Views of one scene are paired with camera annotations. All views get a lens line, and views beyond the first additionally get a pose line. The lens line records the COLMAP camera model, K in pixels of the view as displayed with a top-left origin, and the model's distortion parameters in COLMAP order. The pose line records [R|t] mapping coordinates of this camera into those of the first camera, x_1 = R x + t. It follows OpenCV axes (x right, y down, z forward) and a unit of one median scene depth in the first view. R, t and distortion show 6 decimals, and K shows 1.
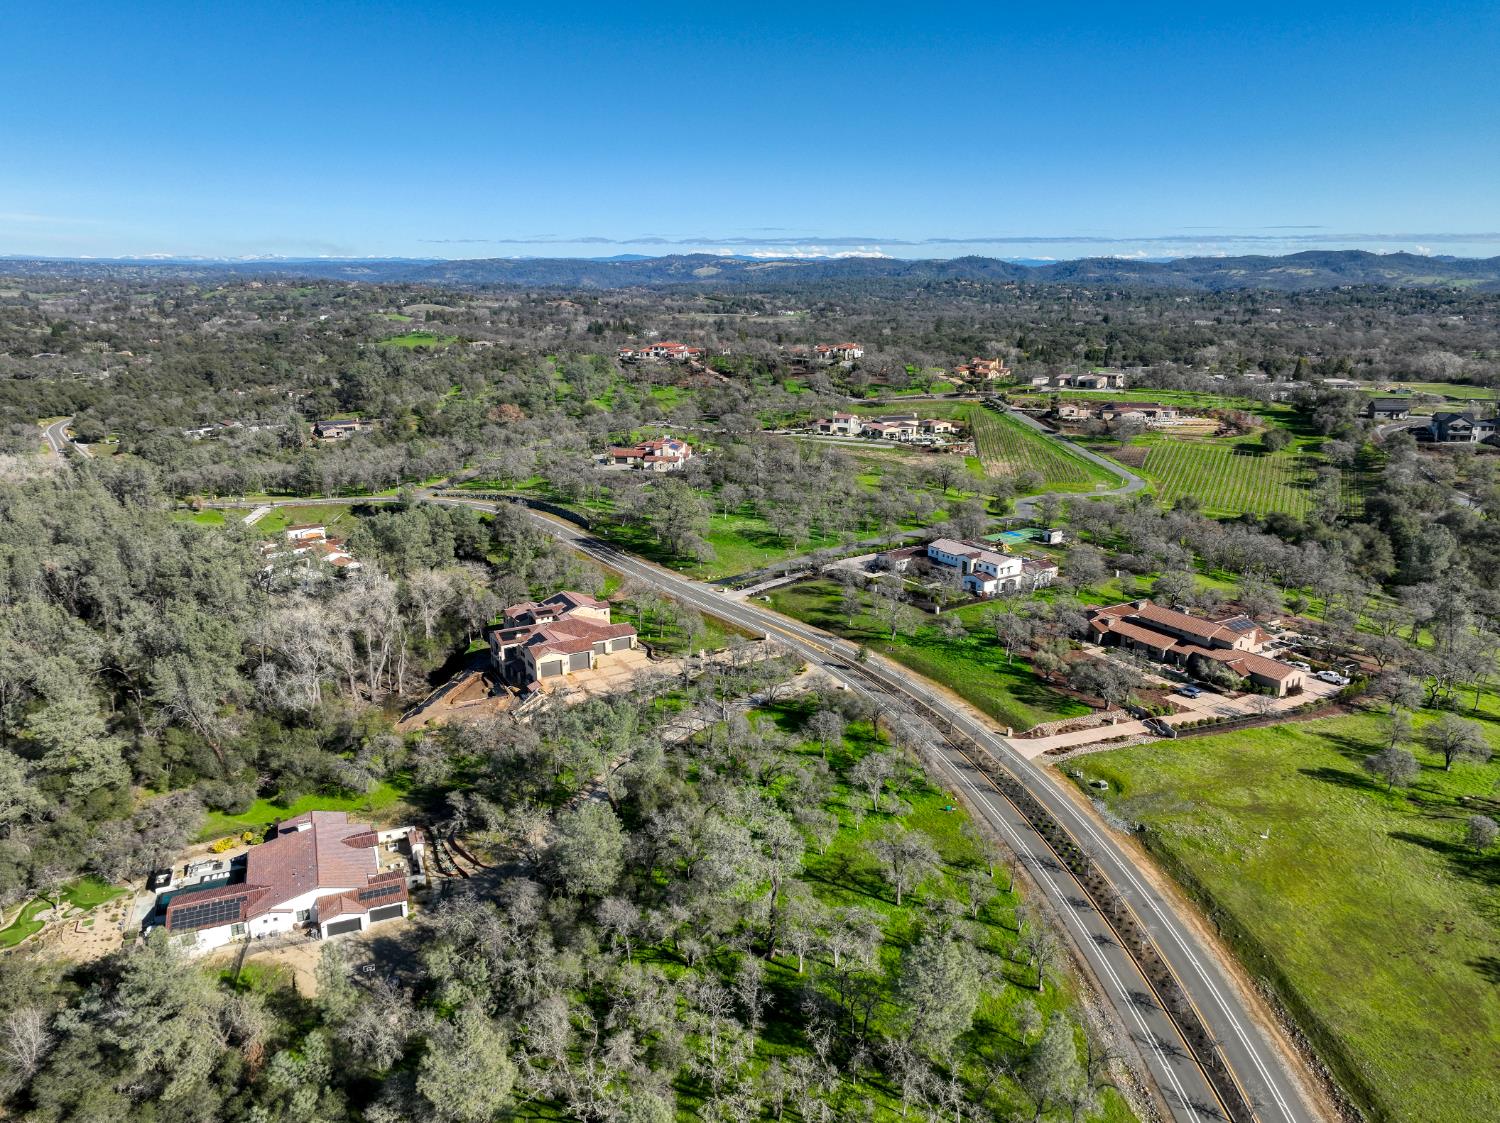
lens RADIAL K [[1058.3, 0, 750.0], [0, 1058.3, 561.5], [0, 0, 1]] dist [-0.008684, 0.027107]
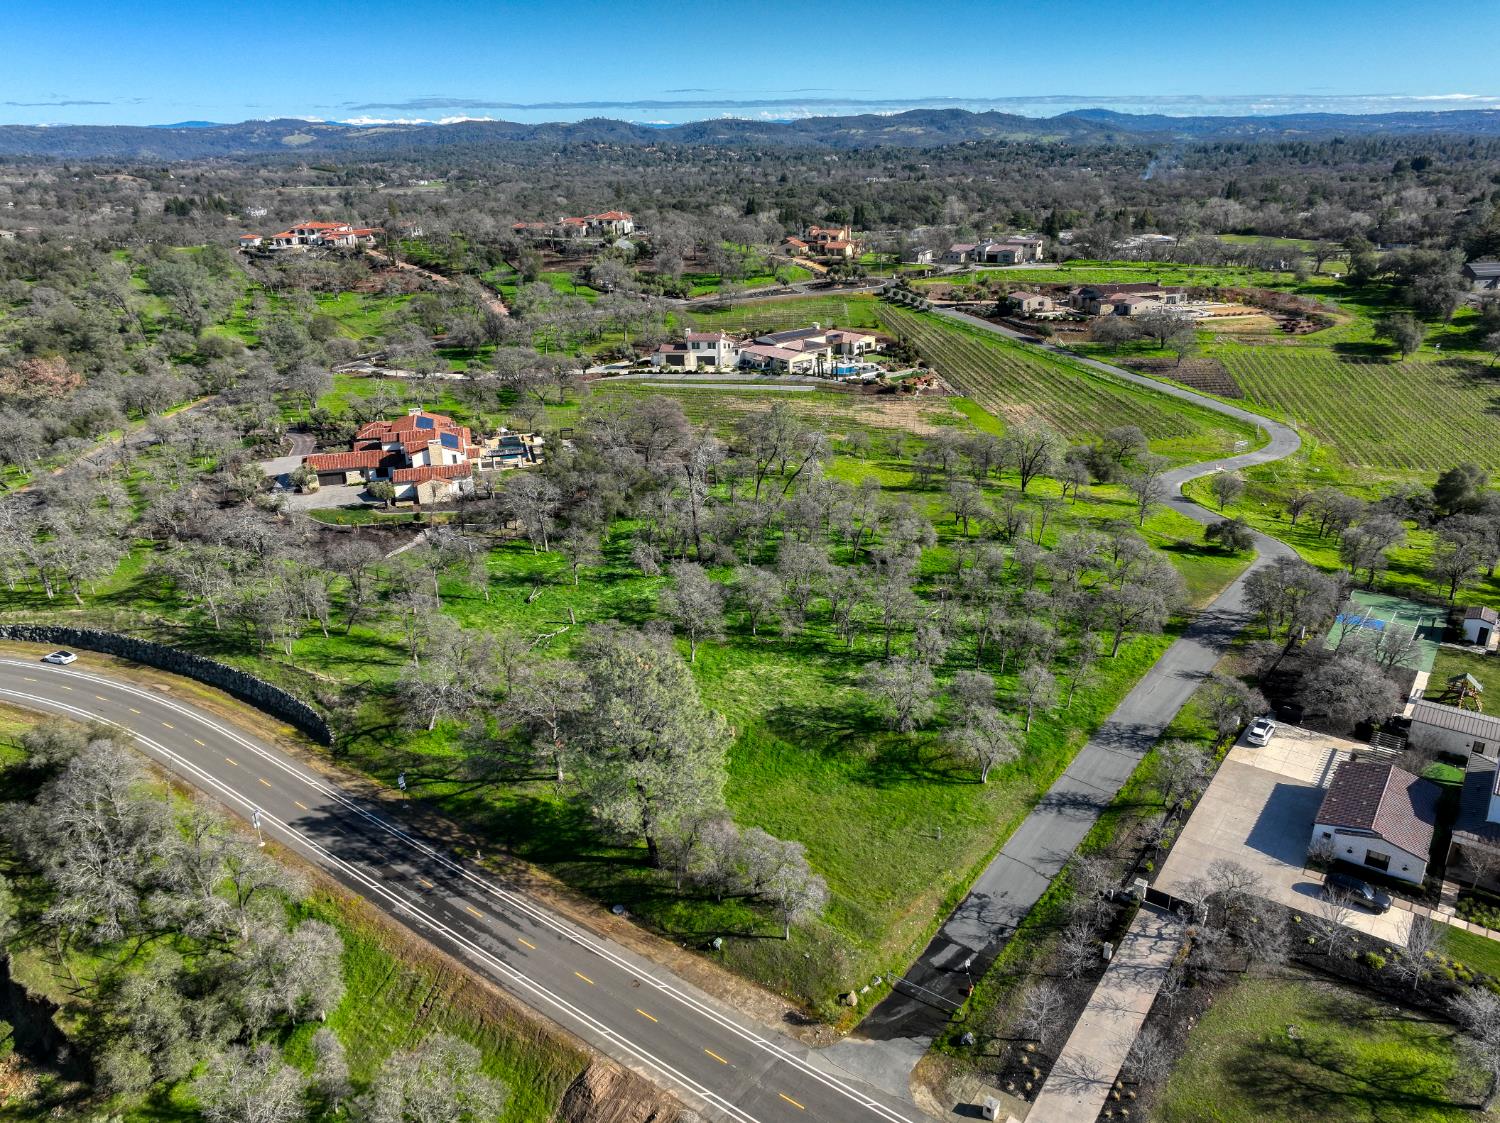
lens RADIAL K [[1058.3, 0, 750.0], [0, 1058.3, 561.5], [0, 0, 1]] dist [-0.008684, 0.027107]
pose [[0.942198, -0.137920, 0.305354, -0.067608], [0.102482, 0.986300, 0.129267, -0.071670], [-0.318999, -0.090502, 0.943424, 0.350849]]
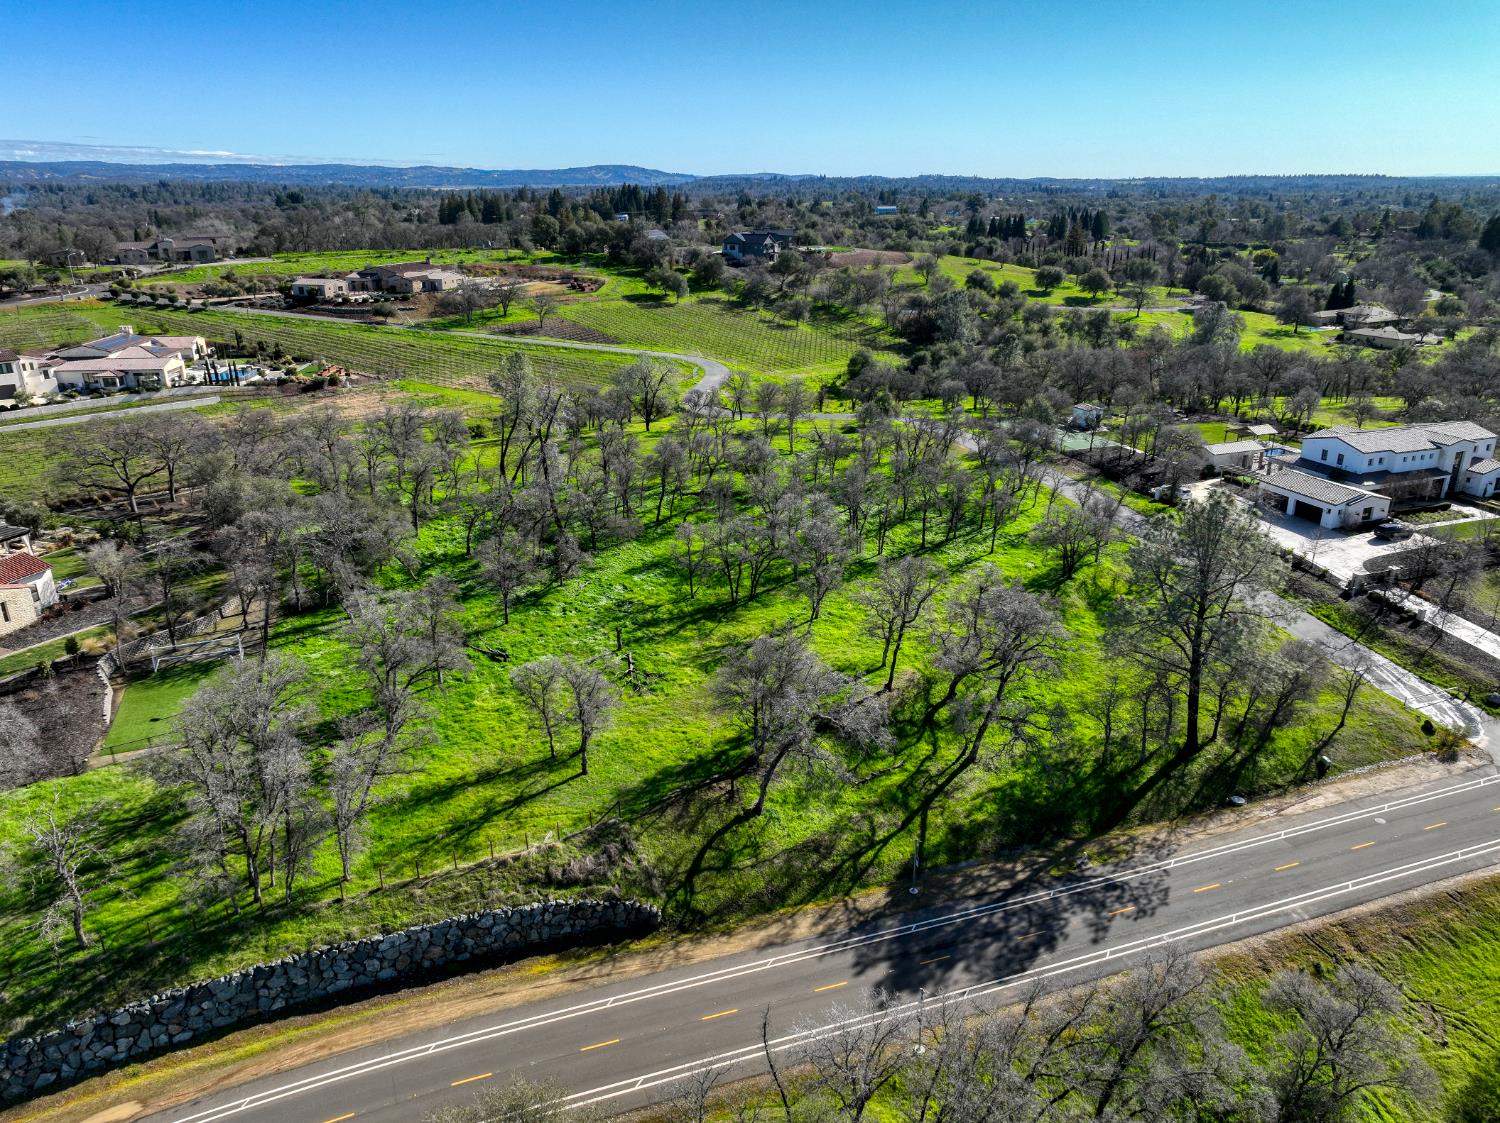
lens RADIAL K [[1058.3, 0, 750.0], [0, 1058.3, 561.5], [0, 0, 1]] dist [-0.008684, 0.027107]
pose [[0.233741, -0.329703, 0.914692, -0.178411], [0.253757, 0.928833, 0.269956, -0.083345], [-0.938601, 0.169010, 0.300771, 0.521707]]
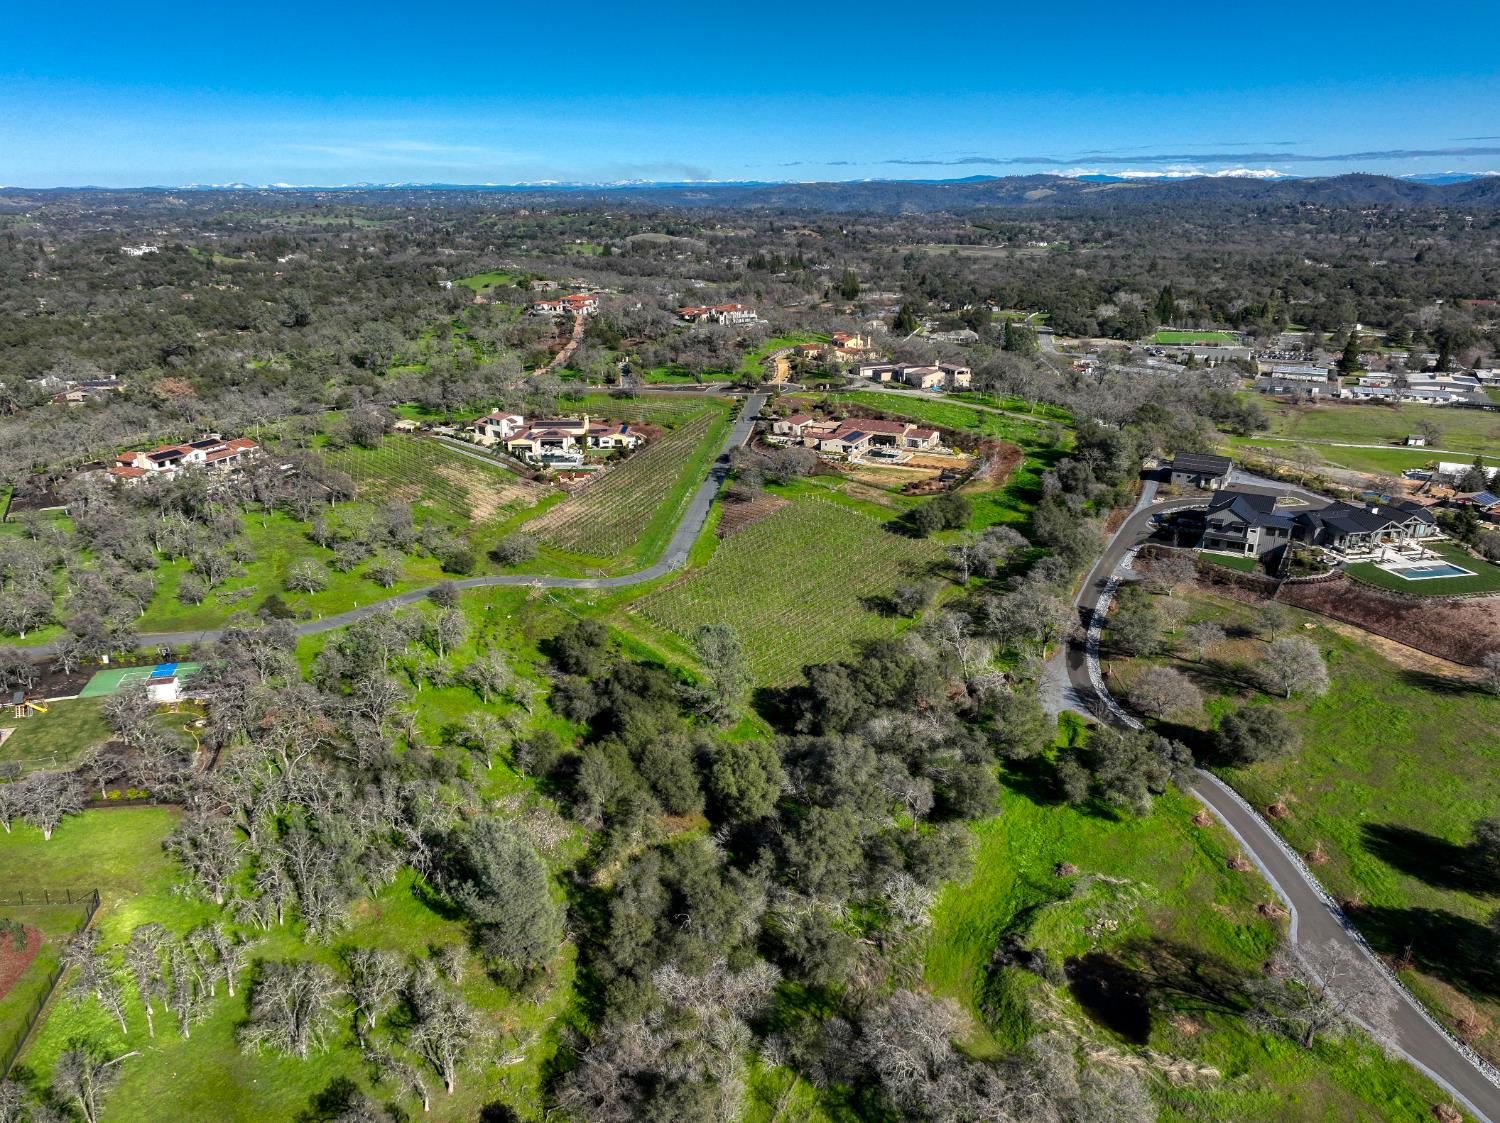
lens RADIAL K [[1055.3, 0, 750.0], [0, 1055.3, 561.5], [0, 0, 1]] dist [-0.011133, 0.031509]
pose [[0.949280, 0.098725, -0.298533, 0.399669], [-0.078196, 0.993725, 0.079975, -0.087956], [0.304555, -0.052574, 0.951043, 0.271493]]
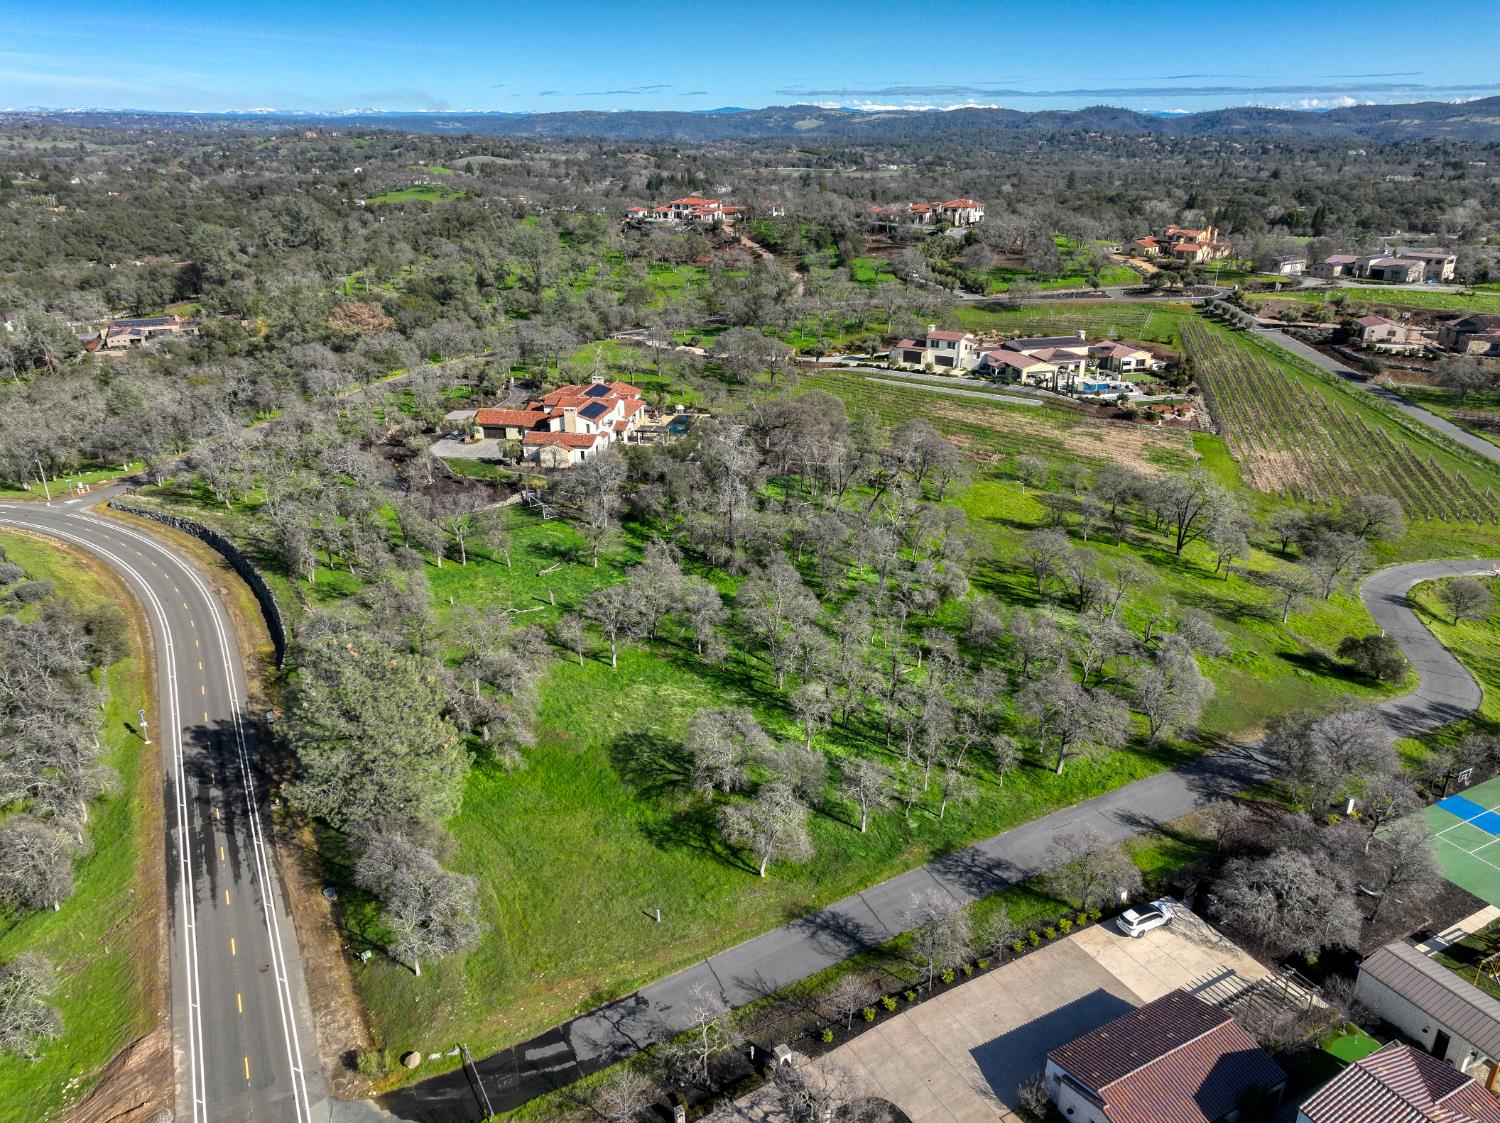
lens RADIAL K [[1058.3, 0, 750.0], [0, 1058.3, 561.5], [0, 0, 1]] dist [-0.008684, 0.027107]
pose [[0.995628, 0.034917, -0.086633, 0.031691], [-0.024061, 0.992075, 0.123326, -0.070700], [0.090252, -0.120702, 0.988578, 0.359627]]
